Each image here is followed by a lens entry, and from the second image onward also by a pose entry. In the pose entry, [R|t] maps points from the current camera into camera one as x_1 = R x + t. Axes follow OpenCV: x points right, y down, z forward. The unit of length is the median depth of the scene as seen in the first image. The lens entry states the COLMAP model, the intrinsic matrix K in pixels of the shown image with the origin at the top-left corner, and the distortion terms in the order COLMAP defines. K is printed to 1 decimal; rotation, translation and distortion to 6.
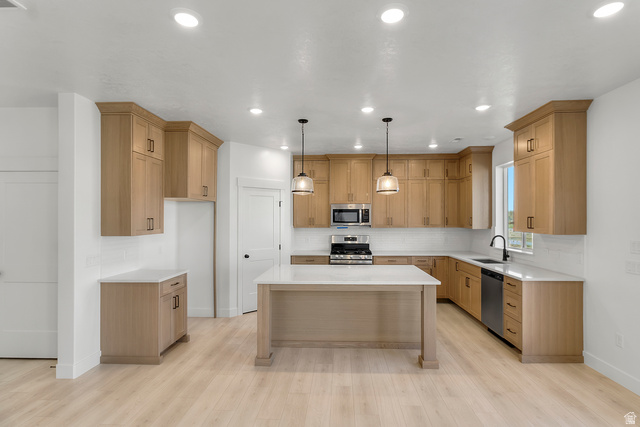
lens RADIAL K [[322.7, 0, 329.7], [0, 322.7, 217.1], [0, 0, 1]] dist [-0.000061, 0.000158]
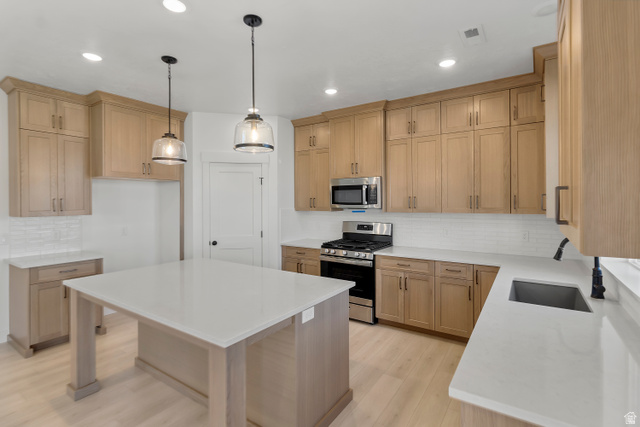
lens RADIAL K [[310.1, 0, 324.2], [0, 310.1, 200.8], [0, 0, 1]] dist [0.000156, -0.000491]
pose [[0.850593, -0.003207, -0.525815, 0.529984], [0.005026, 0.999985, 0.002032, 0.010574], [0.525800, -0.004371, 0.850597, 0.564705]]
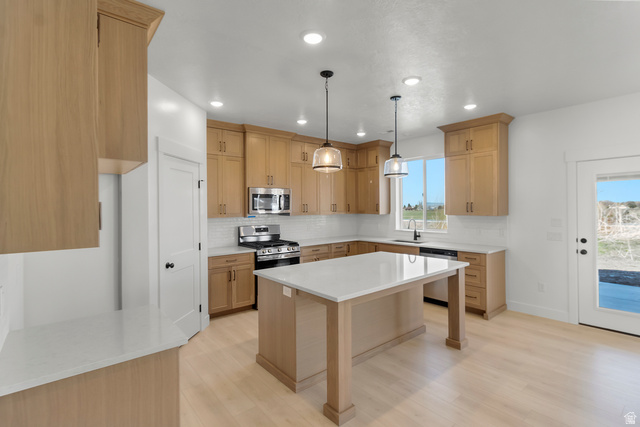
lens RADIAL K [[307.9, 0, 323.4], [0, 307.9, 209.7], [0, 0, 1]] dist [-0.002054, -0.000449]
pose [[0.743674, -0.011376, 0.668446, -0.539445], [0.004621, 0.999919, 0.011876, 0.009307], [-0.668526, -0.005743, 0.743666, 0.447702]]
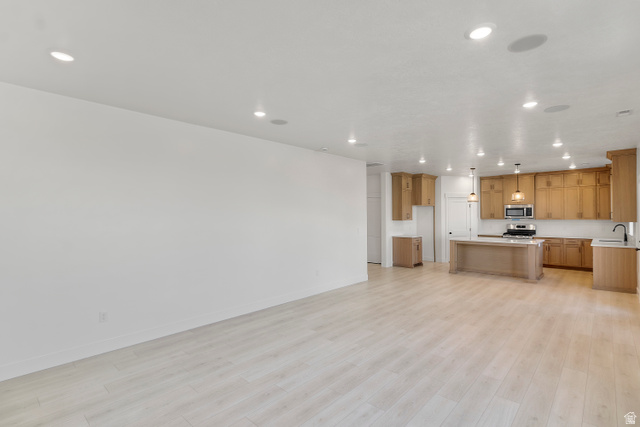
lens RADIAL K [[307.9, 0, 323.4], [0, 307.9, 209.7], [0, 0, 1]] dist [-0.002054, -0.000449]
pose [[0.756367, -0.013657, -0.654005, 0.482445], [0.007566, 0.999898, -0.012130, -0.005799], [0.654104, 0.004227, 0.756393, -1.162422]]
